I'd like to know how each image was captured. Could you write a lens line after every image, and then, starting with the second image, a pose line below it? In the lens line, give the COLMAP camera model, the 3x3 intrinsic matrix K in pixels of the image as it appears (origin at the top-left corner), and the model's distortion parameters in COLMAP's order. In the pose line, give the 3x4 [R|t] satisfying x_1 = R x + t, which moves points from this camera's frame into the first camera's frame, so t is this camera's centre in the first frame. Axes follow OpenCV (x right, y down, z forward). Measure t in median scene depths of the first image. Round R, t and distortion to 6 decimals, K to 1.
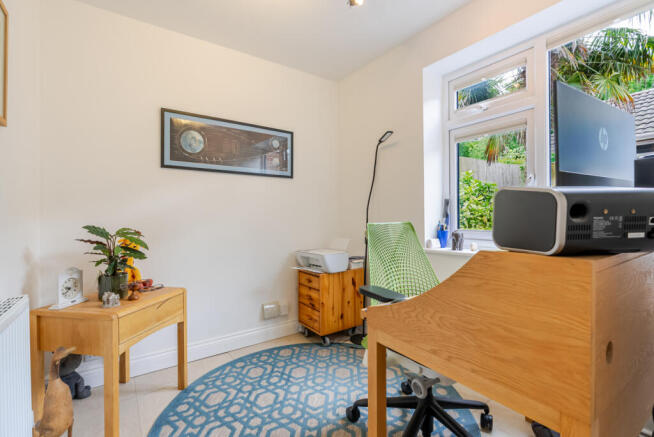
lens RADIAL K [[296.1, 0, 324.0], [0, 296.1, 217.4], [0, 0, 1]] dist [0.000214, -0.000234]
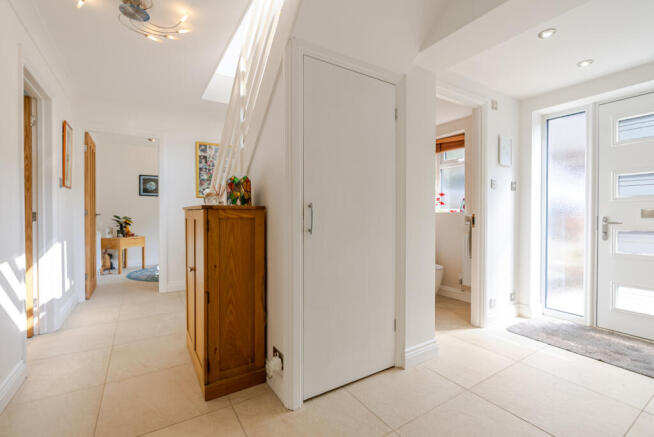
lens RADIAL K [[296.1, 0, 330.6], [0, 296.1, 216.9], [0, 0, 1]] dist [0.000214, -0.000234]
pose [[0.999577, 0.000819, -0.029086, 1.713909], [-0.000878, 0.999998, -0.002025, 0.046355], [0.029085, 0.002050, 0.999575, -2.235963]]
